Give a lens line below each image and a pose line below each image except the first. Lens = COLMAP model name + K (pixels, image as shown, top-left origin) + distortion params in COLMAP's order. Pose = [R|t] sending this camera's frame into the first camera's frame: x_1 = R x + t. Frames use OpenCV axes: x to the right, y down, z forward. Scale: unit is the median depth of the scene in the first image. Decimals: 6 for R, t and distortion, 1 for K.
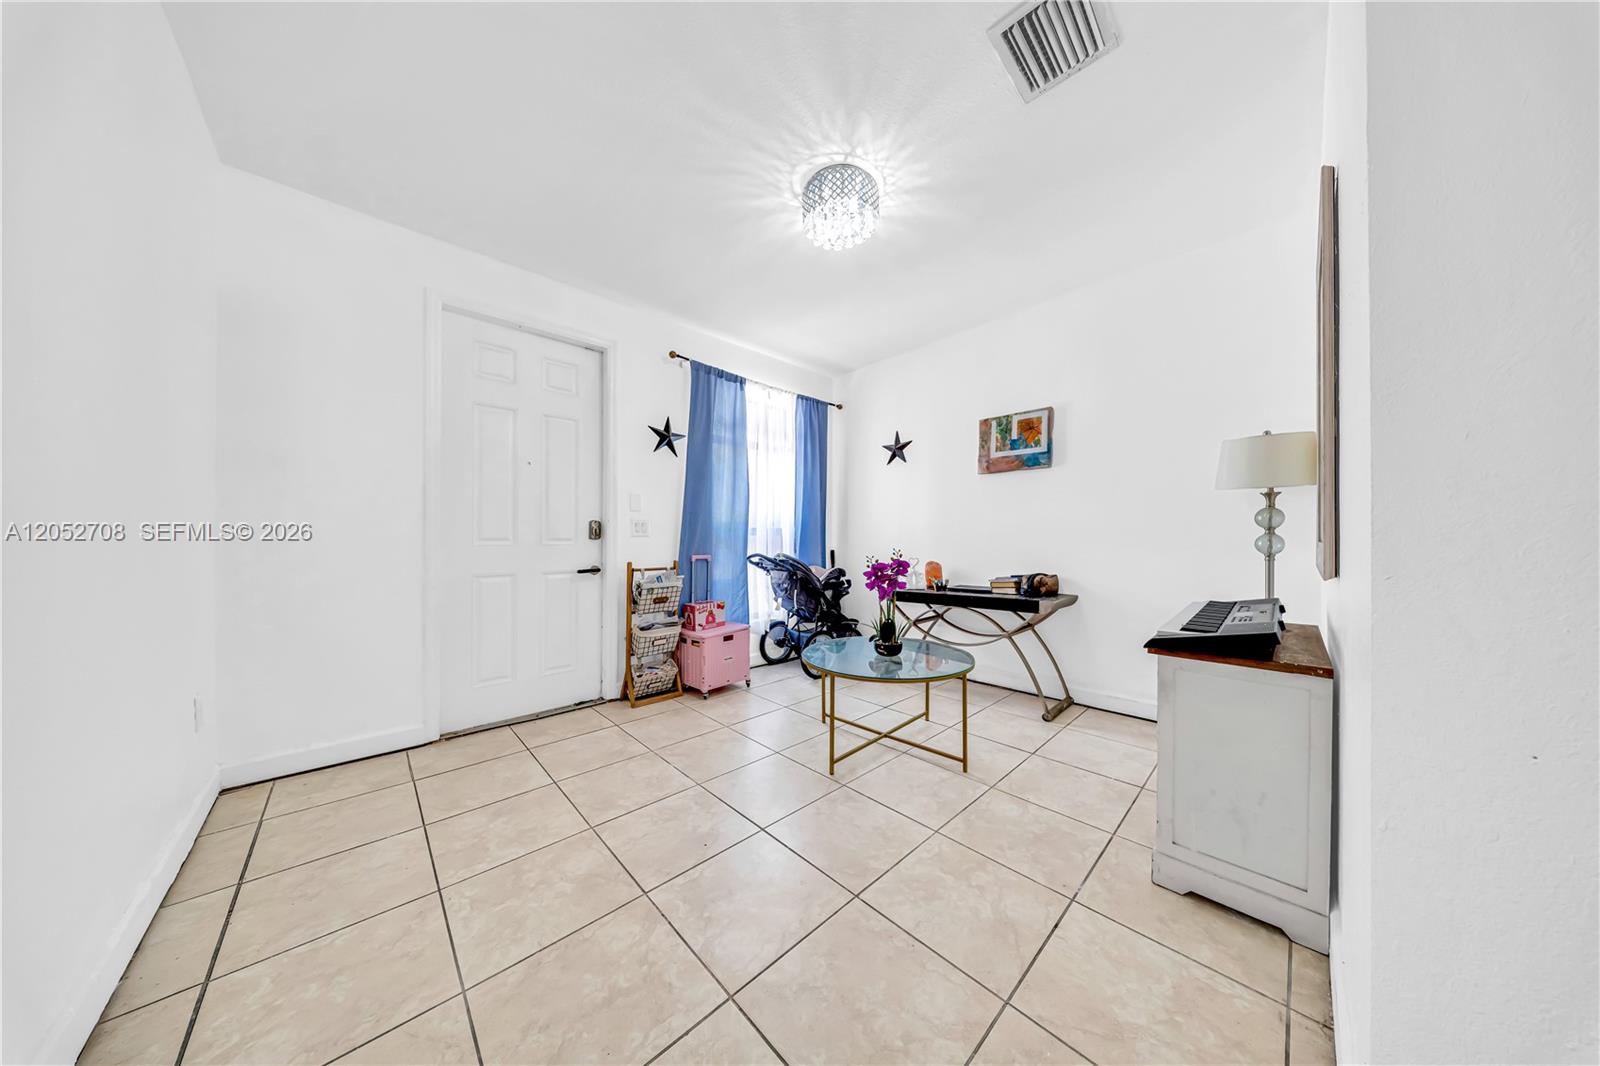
lens RADIAL K [[454.4, 0, 805.0], [0, 454.4, 538.1], [0, 0, 1]] dist [0.000818, 0.000100]
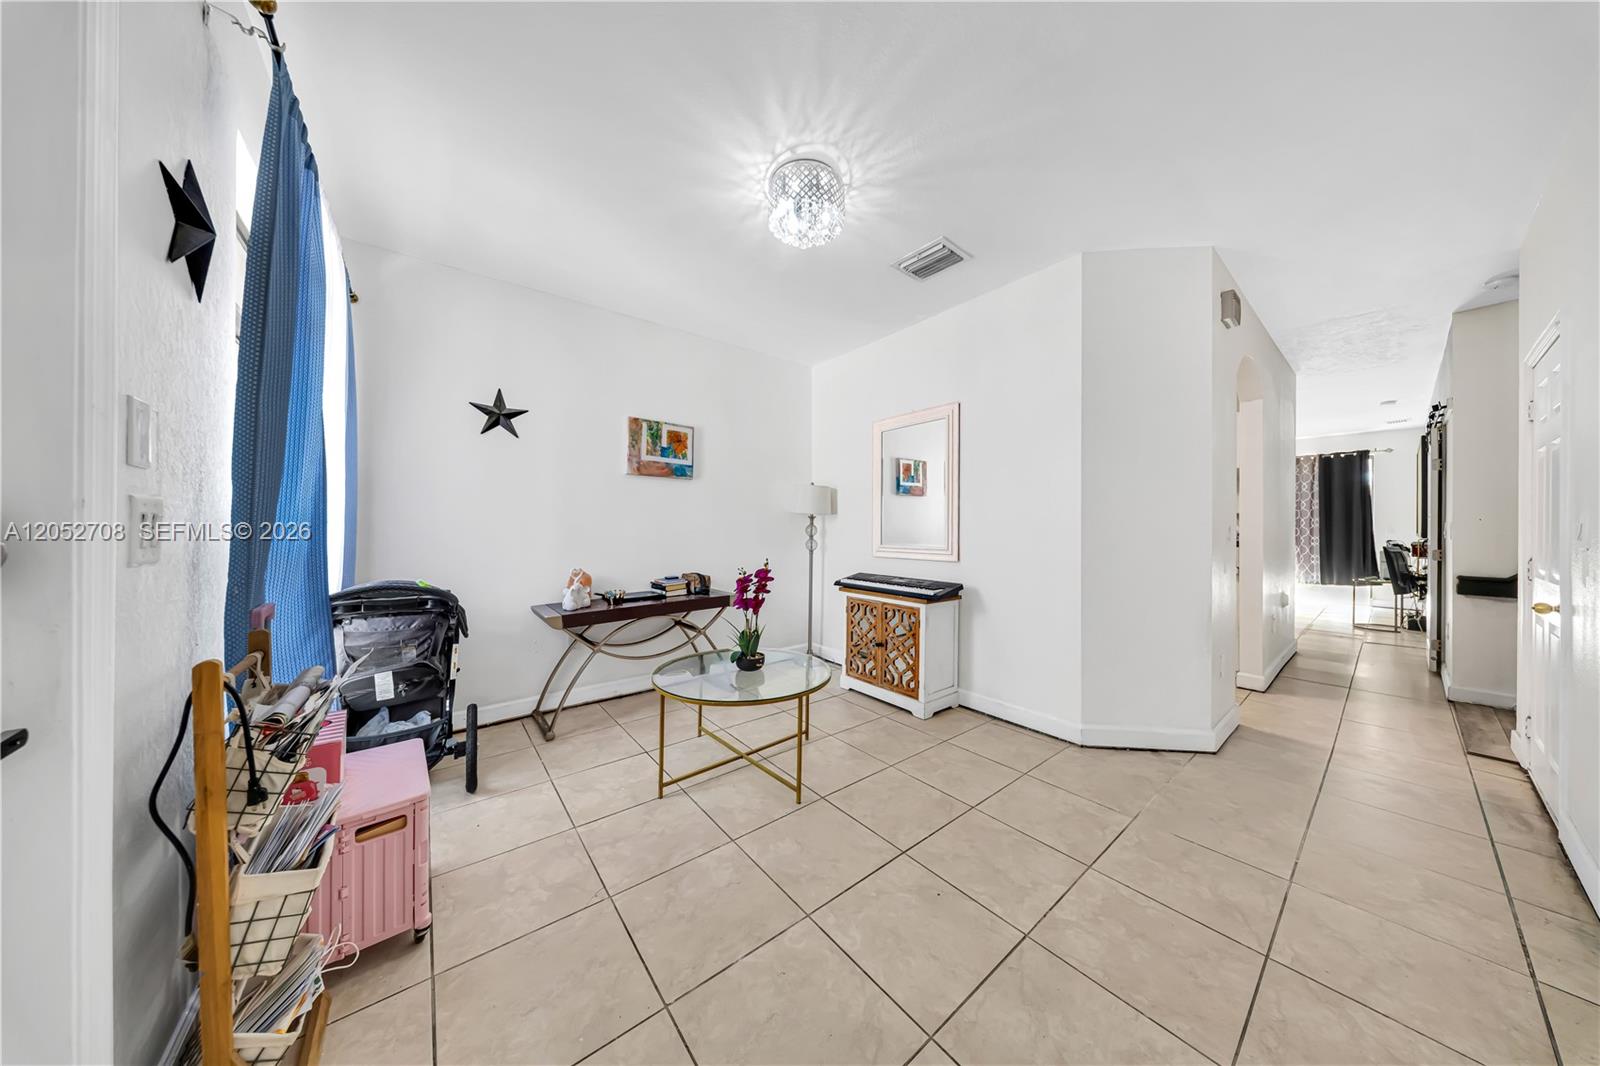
lens RADIAL K [[470.7, 0, 800.0], [0, 470.7, 533.0], [0, 0, 1]] dist [0.000068, -0.000114]
pose [[0.109818, -0.000235, 0.993952, -0.603126], [-0.009268, 0.999956, 0.001260, -0.025842], [-0.993908, -0.009350, 0.109811, 0.597512]]
